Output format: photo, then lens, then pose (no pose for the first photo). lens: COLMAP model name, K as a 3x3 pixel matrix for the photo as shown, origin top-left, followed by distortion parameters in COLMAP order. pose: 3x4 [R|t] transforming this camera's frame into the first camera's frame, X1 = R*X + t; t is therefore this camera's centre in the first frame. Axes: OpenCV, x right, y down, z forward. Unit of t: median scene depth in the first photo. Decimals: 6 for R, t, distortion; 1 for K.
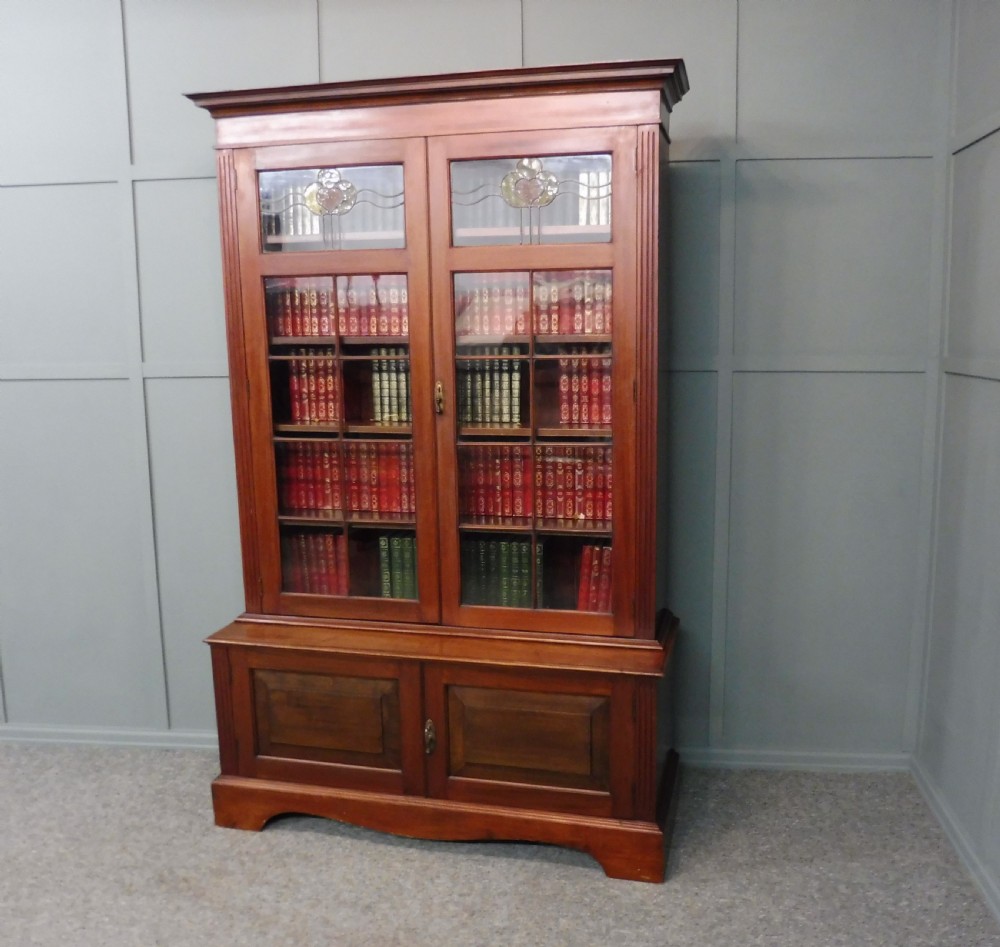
lens RADIAL K [[953.3, 0, 547.6], [0, 953.3, 459.9], [0, 0, 1]] dist [-0.046043, 0.000000]
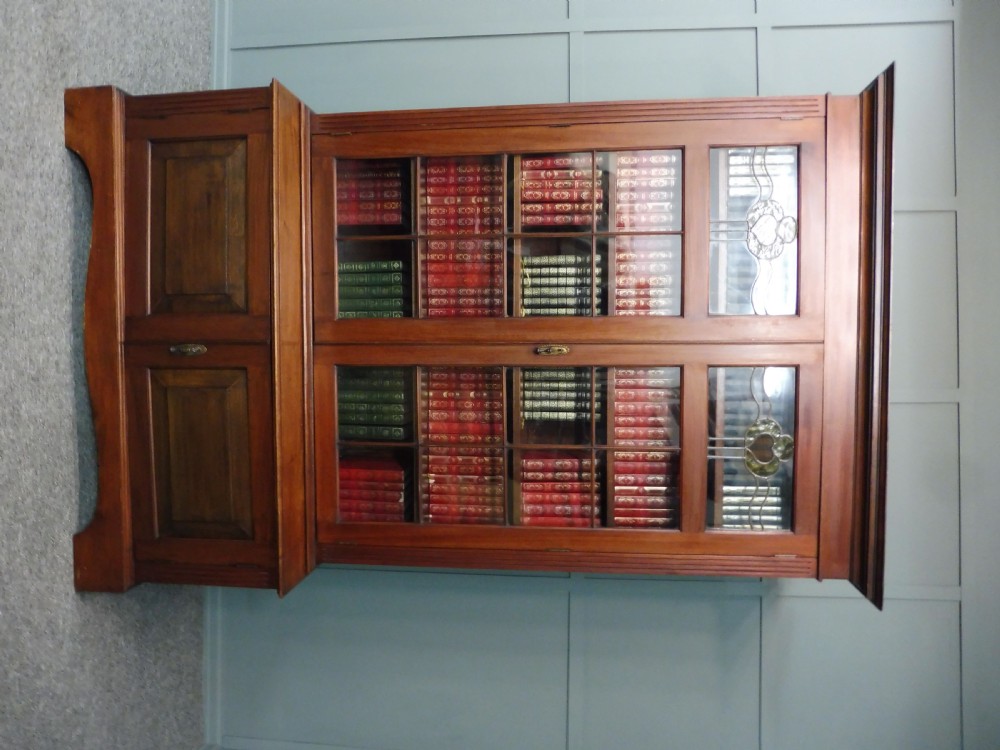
lens RADIAL K [[725.3, 0, 498.1], [0, 725.3, 376.3], [0, 0, 1]] dist [-0.038352, -0.015349]
pose [[0.013460, 0.963638, 0.266872, -0.272724], [-0.998851, 0.025235, -0.040739, 0.018072], [-0.045992, -0.266017, 0.962870, 0.280391]]
